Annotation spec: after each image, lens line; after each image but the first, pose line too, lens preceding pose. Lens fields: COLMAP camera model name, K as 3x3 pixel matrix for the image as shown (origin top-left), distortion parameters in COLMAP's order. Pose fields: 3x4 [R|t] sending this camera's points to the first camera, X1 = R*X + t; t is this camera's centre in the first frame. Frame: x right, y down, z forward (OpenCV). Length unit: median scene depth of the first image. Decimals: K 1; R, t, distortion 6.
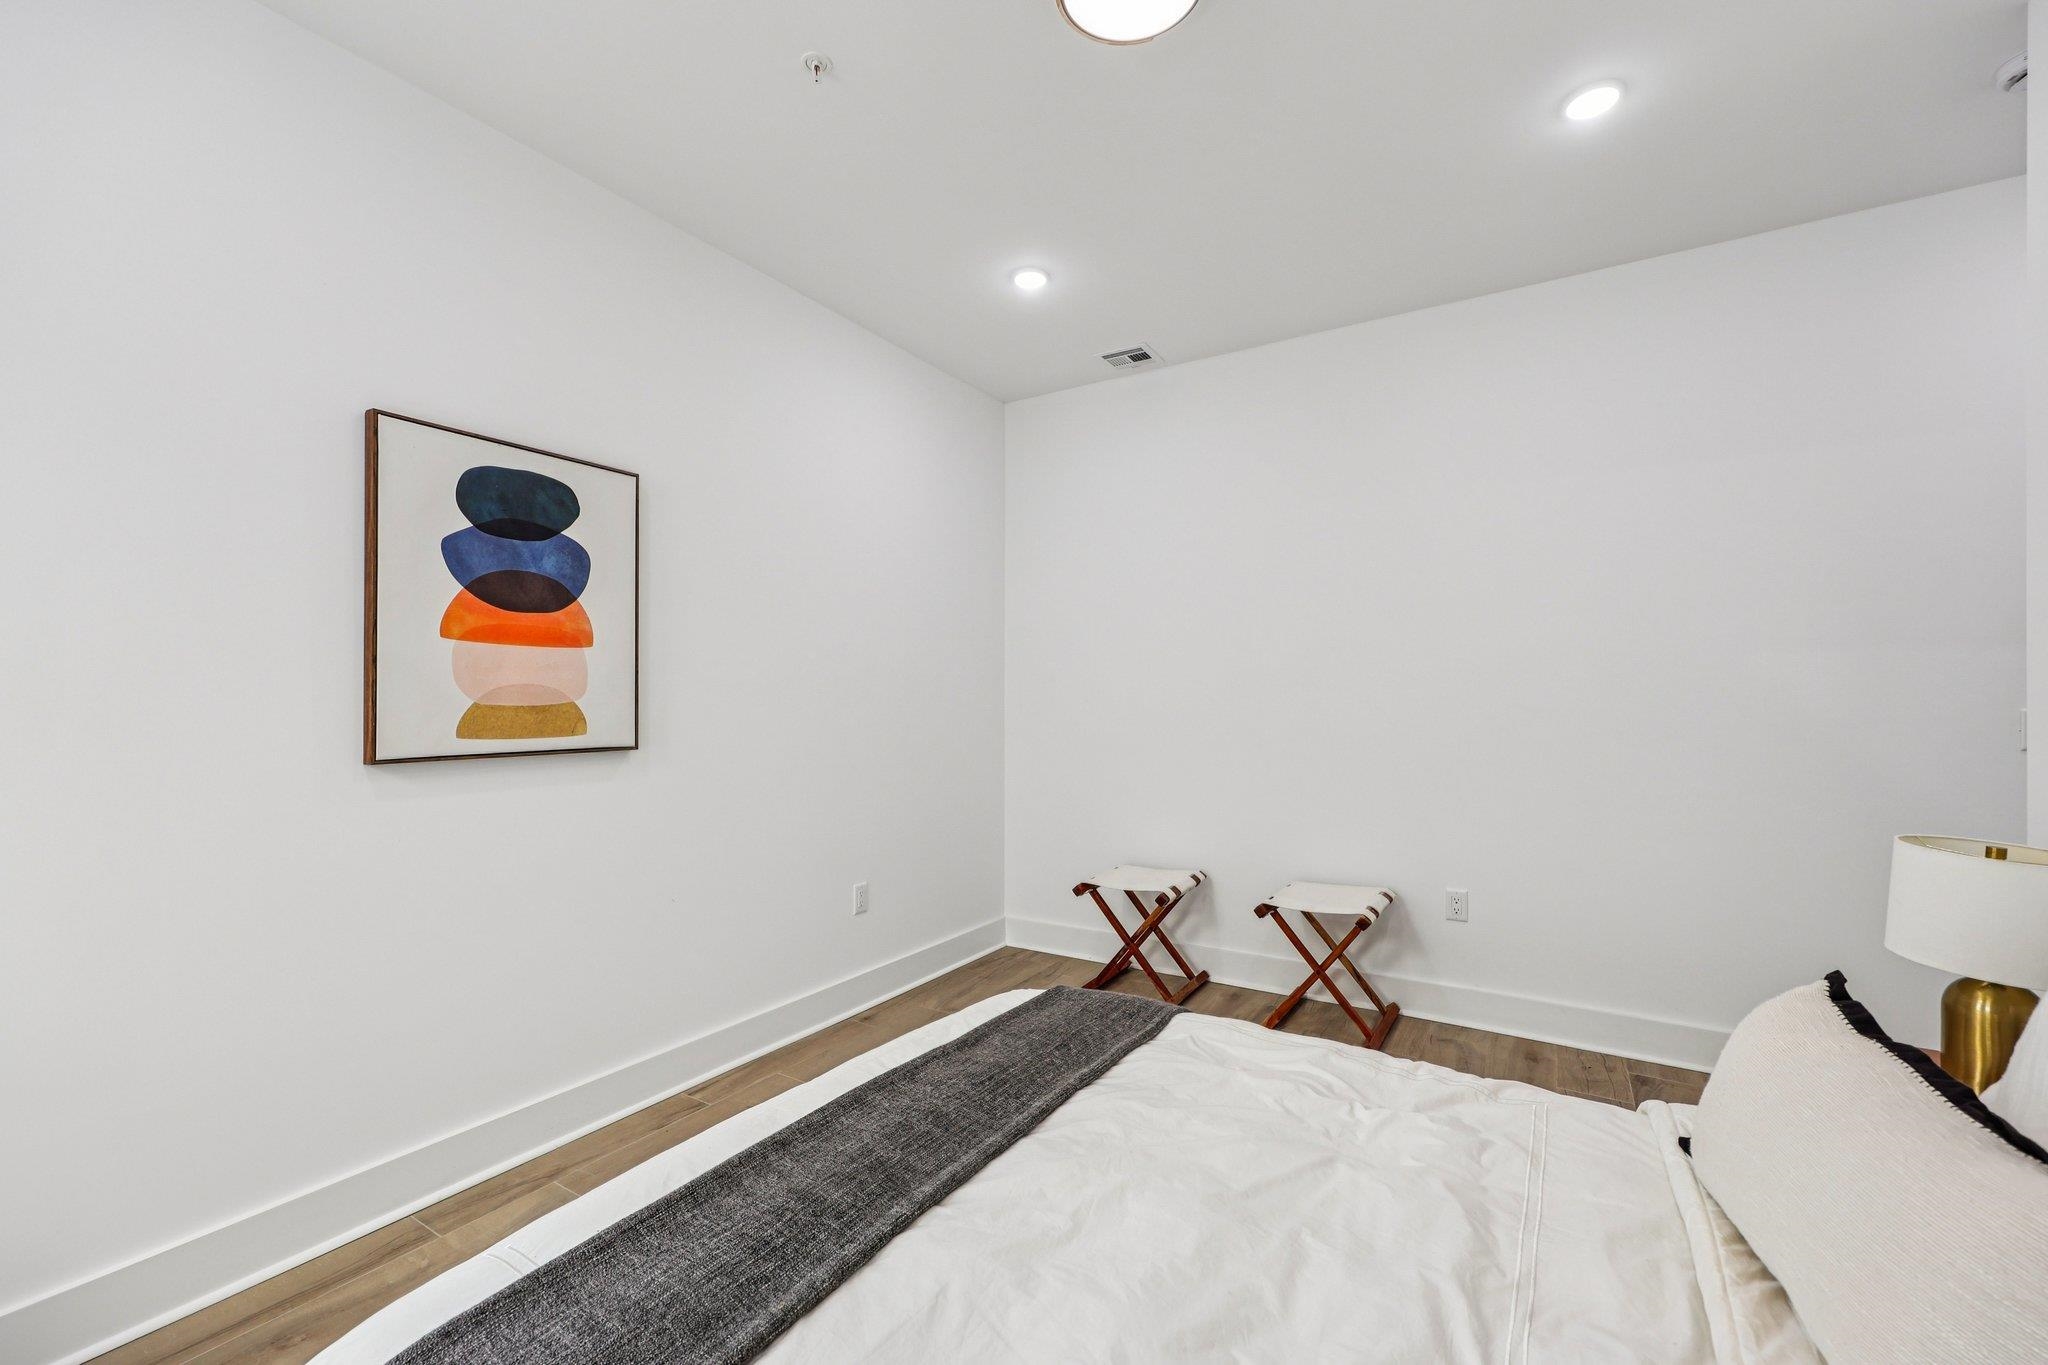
lens RADIAL K [[837.8, 0, 1016.3], [0, 837.8, 700.2], [0, 0, 1]] dist [-0.000575, 0.000881]
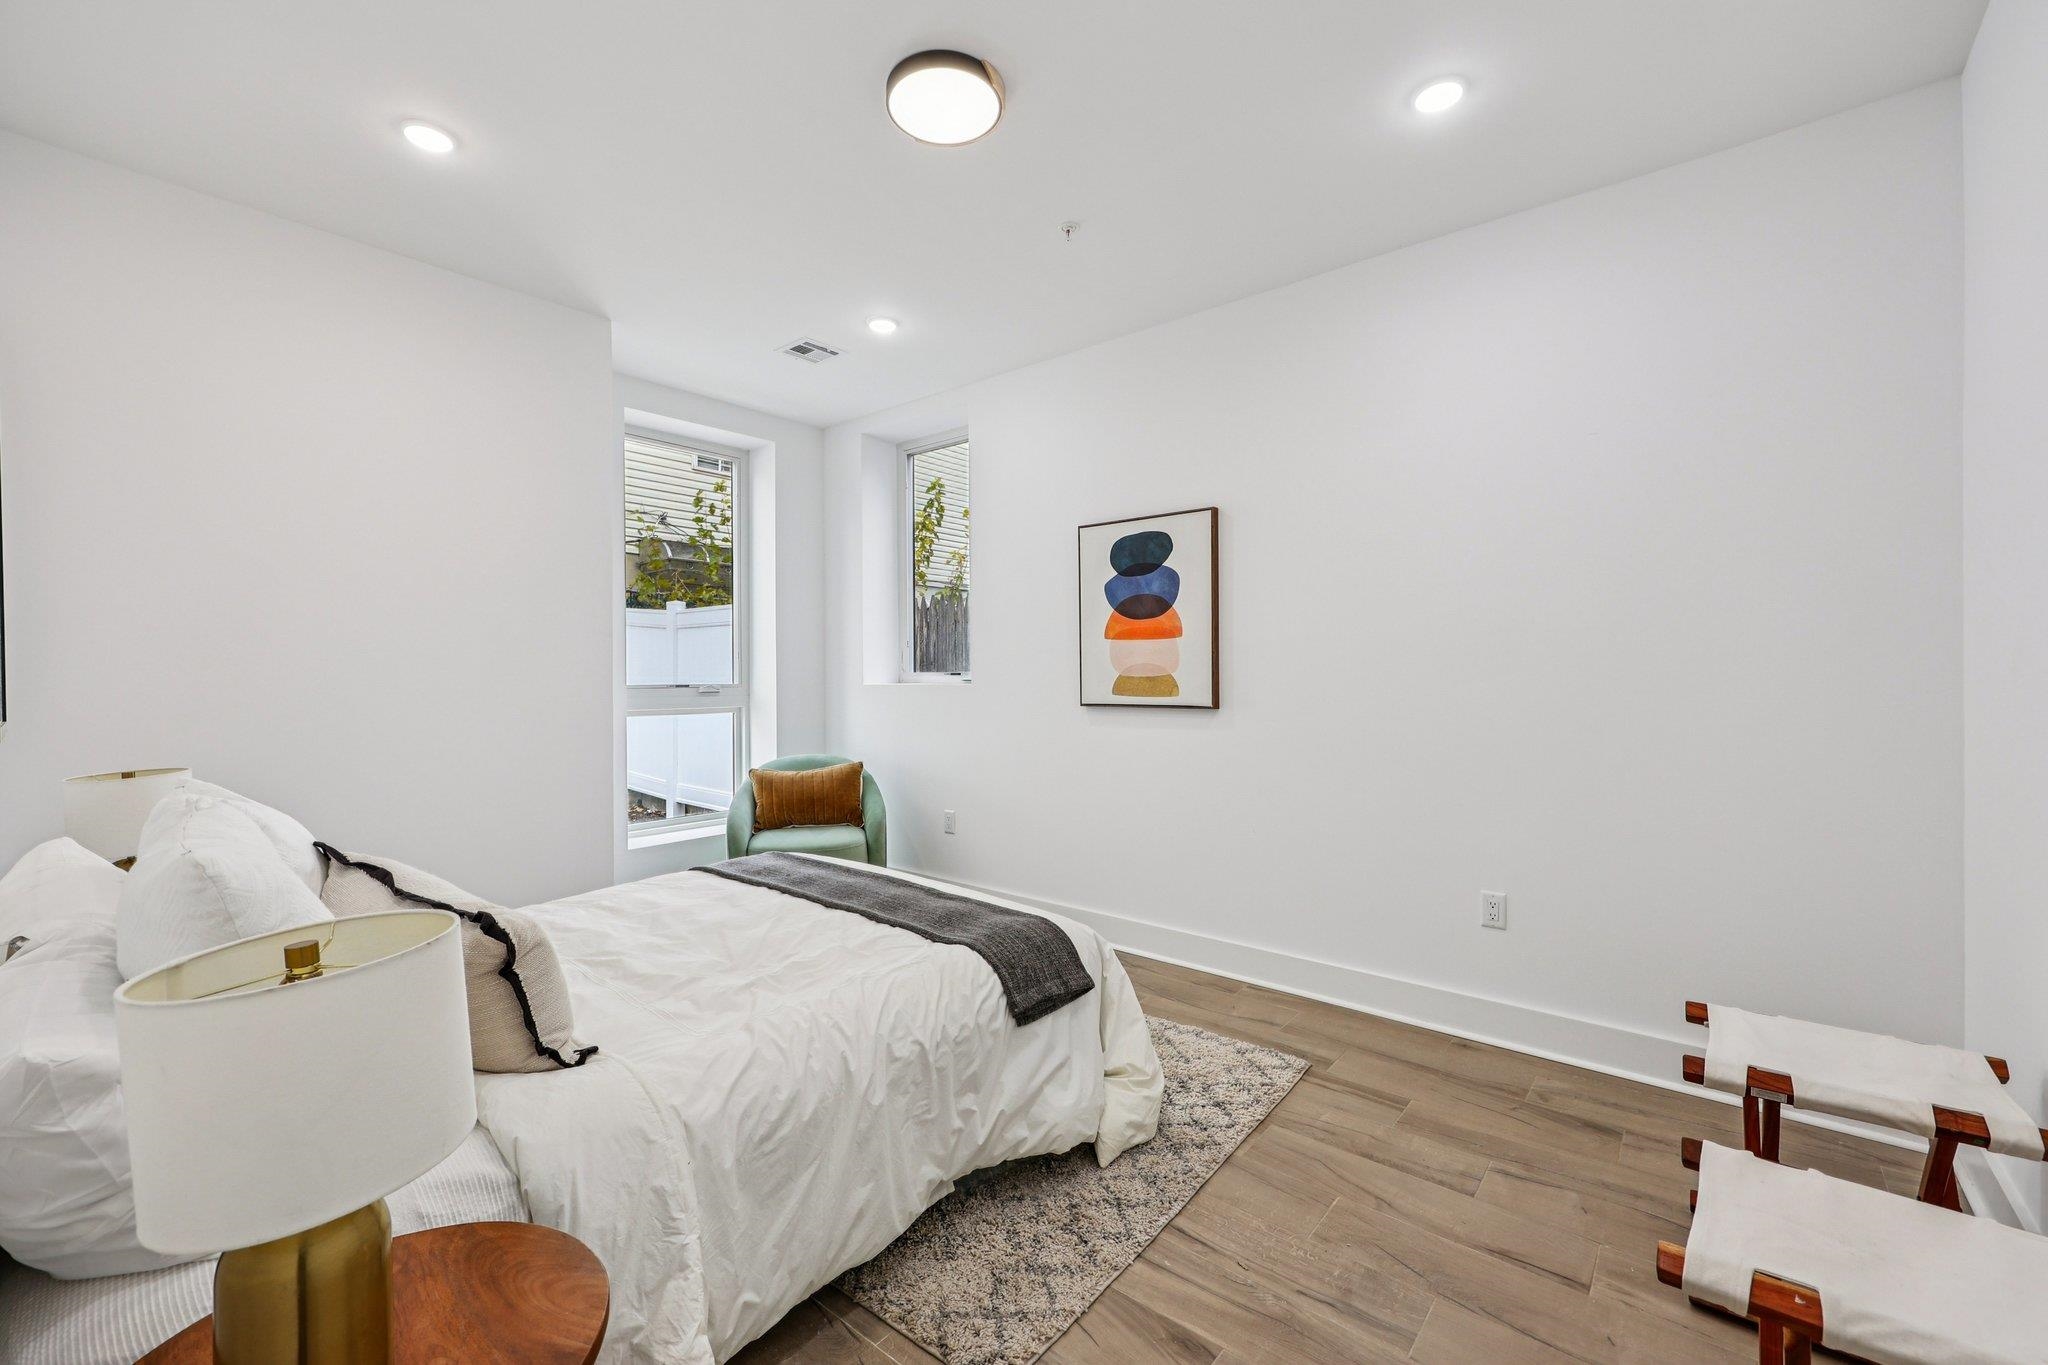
lens RADIAL K [[837.8, 0, 1027.2], [0, 837.8, 675.8], [0, 0, 1]] dist [-0.000575, 0.000881]
pose [[-0.122259, 0.004863, -0.992486, 1.015849], [0.004775, 0.999979, 0.004312, -0.003081], [0.992487, -0.004211, -0.122280, 0.937934]]
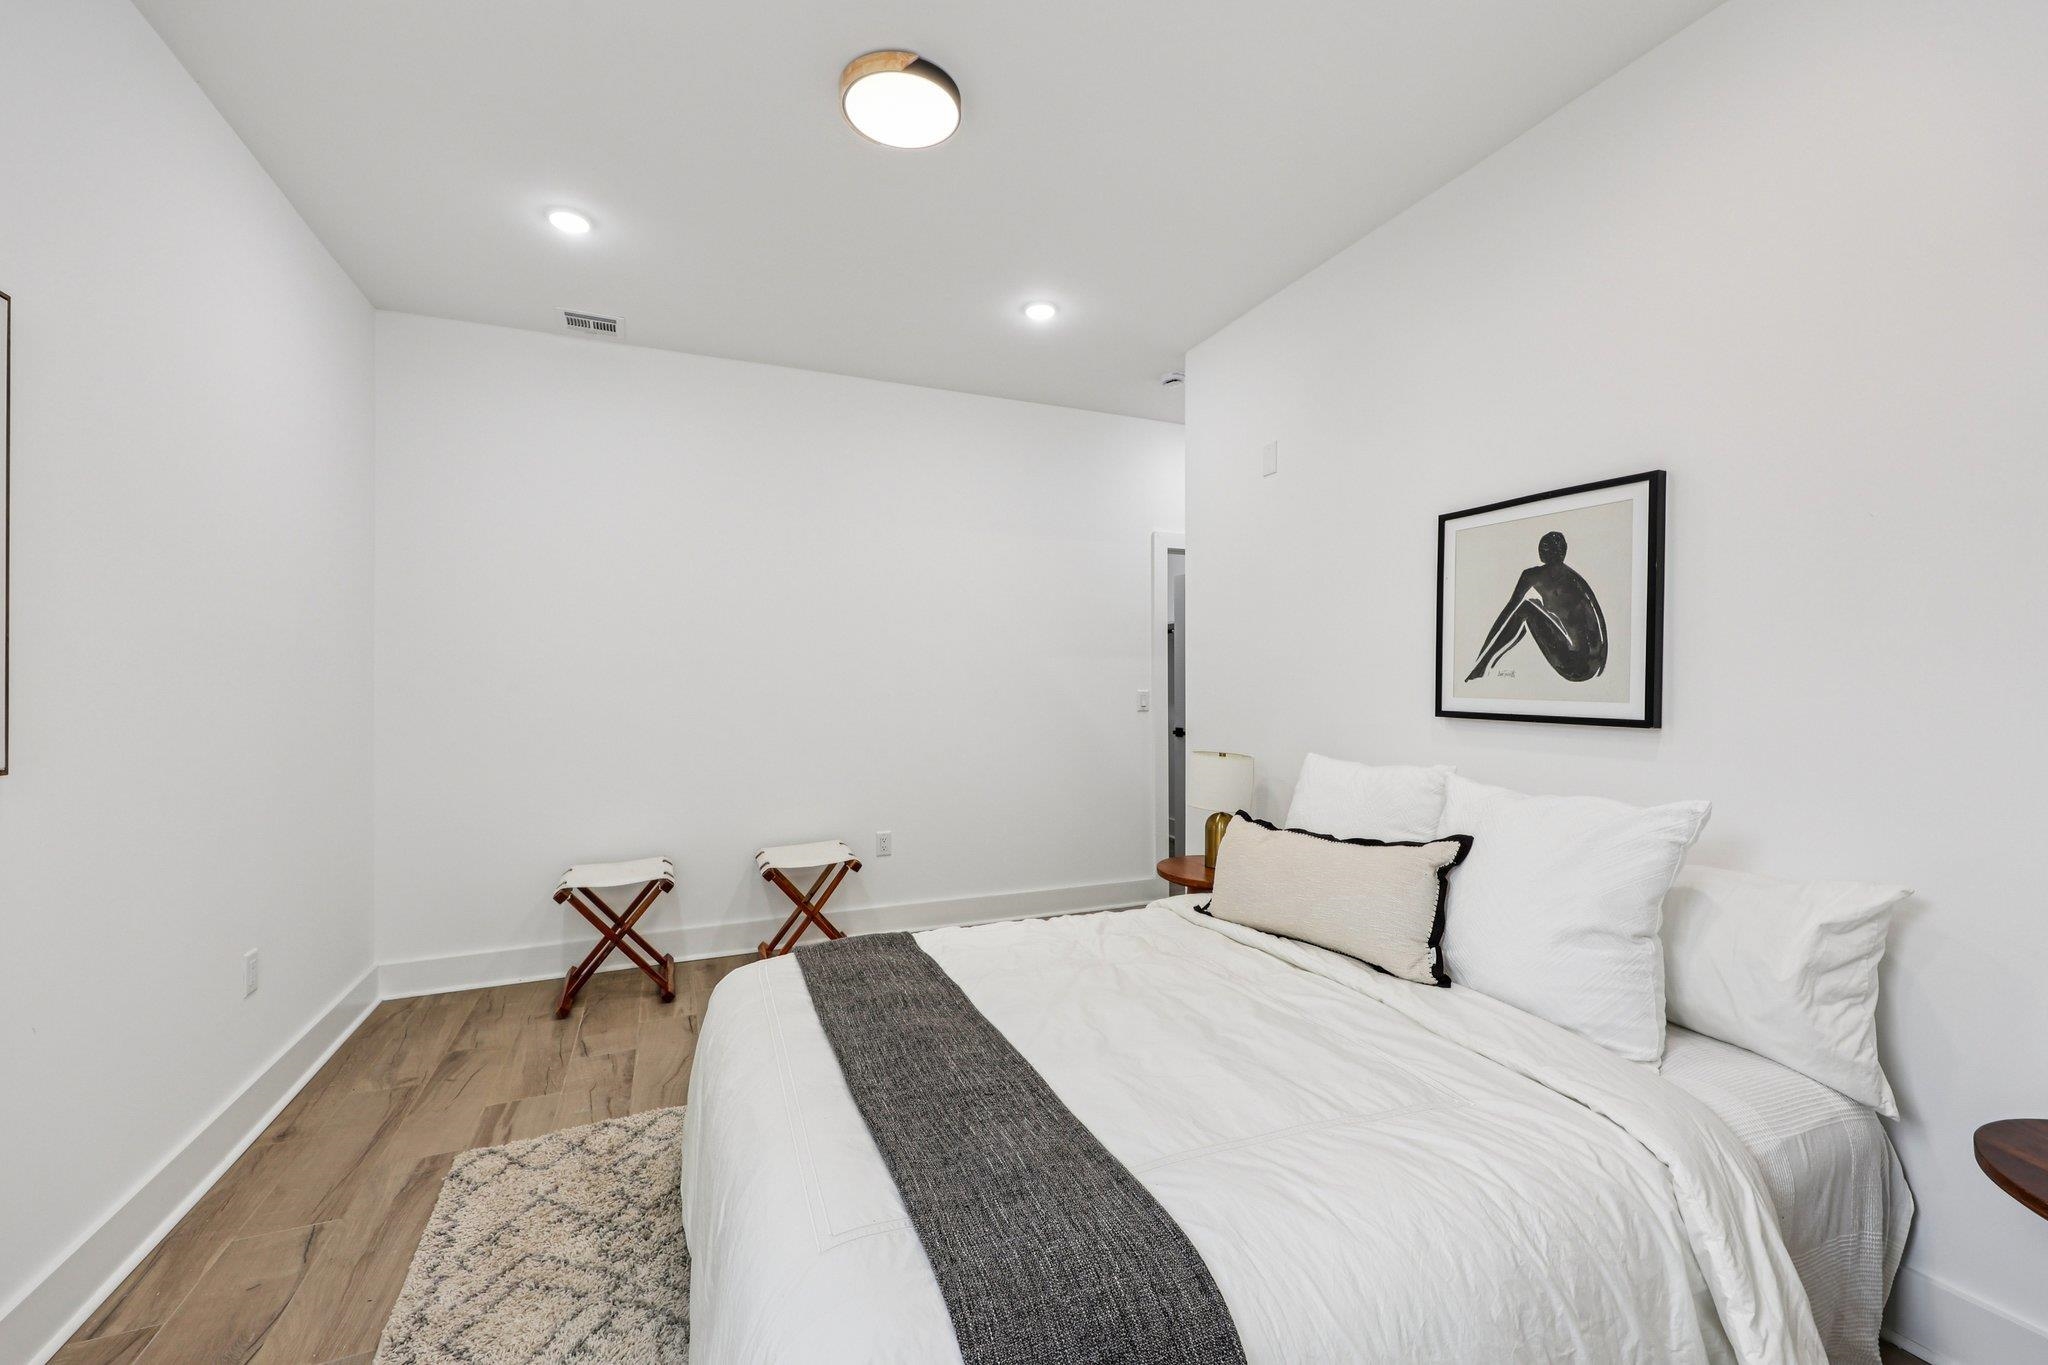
lens RADIAL K [[837.8, 0, 1021.8], [0, 837.8, 685.7], [0, 0, 1]] dist [-0.000575, 0.000881]
pose [[0.570239, -0.000933, 0.821478, -0.572194], [0.002188, 0.999998, -0.000383, -0.000828], [-0.821476, 0.002016, 0.570239, 0.109670]]
